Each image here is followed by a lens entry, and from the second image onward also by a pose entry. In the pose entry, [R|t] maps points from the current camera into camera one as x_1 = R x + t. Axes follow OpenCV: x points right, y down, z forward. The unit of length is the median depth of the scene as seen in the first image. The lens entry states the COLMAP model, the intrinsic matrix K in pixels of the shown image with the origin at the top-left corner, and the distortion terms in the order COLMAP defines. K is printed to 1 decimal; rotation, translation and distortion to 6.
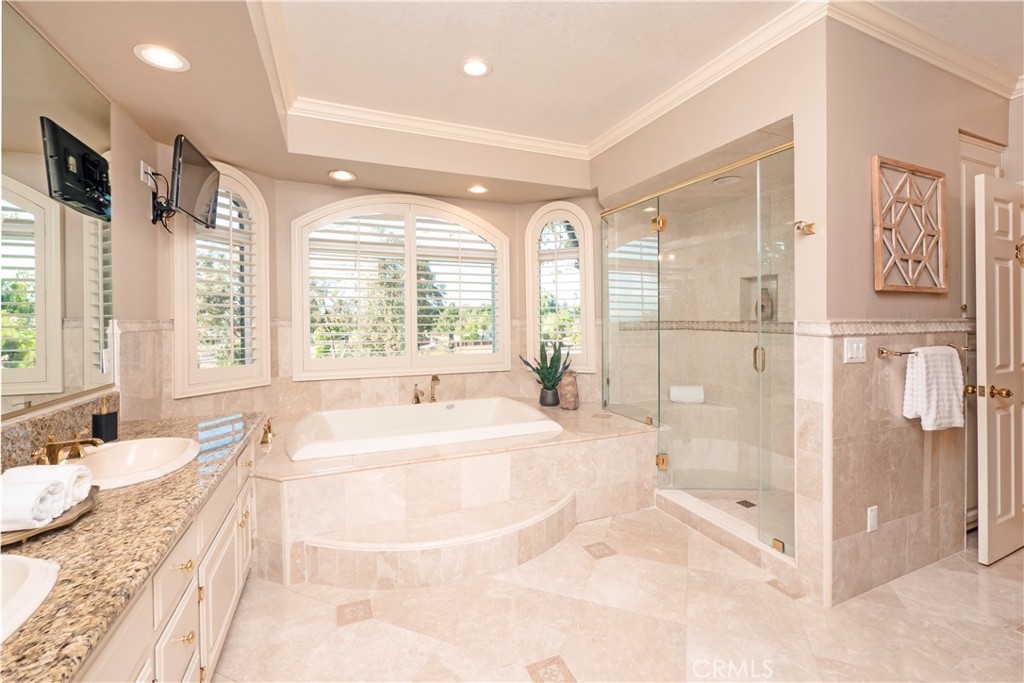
lens RADIAL K [[438.3, 0, 509.1], [0, 438.3, 321.6], [0, 0, 1]] dist [-0.000527, -0.000052]
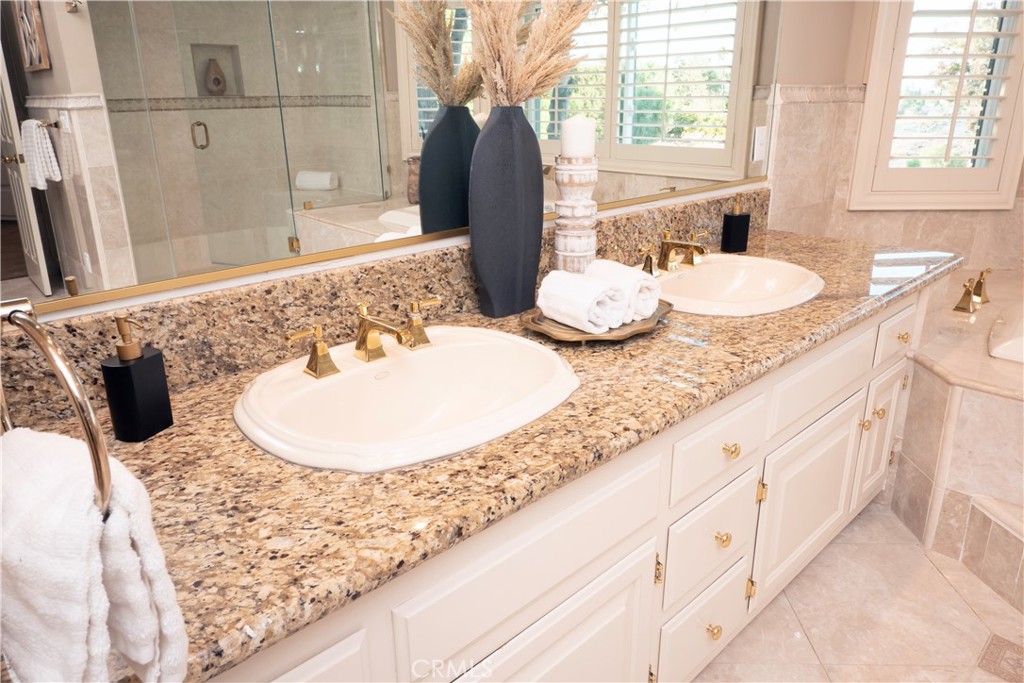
lens RADIAL K [[678.0, 0, 513.1], [0, 678.0, 324.7], [0, 0, 1]] dist [0.001102, 0.000743]
pose [[0.366965, 0.292963, -0.882898, 0.031679], [0.005346, 0.948434, 0.316930, 0.027675], [0.930219, -0.121022, 0.346476, 0.341986]]
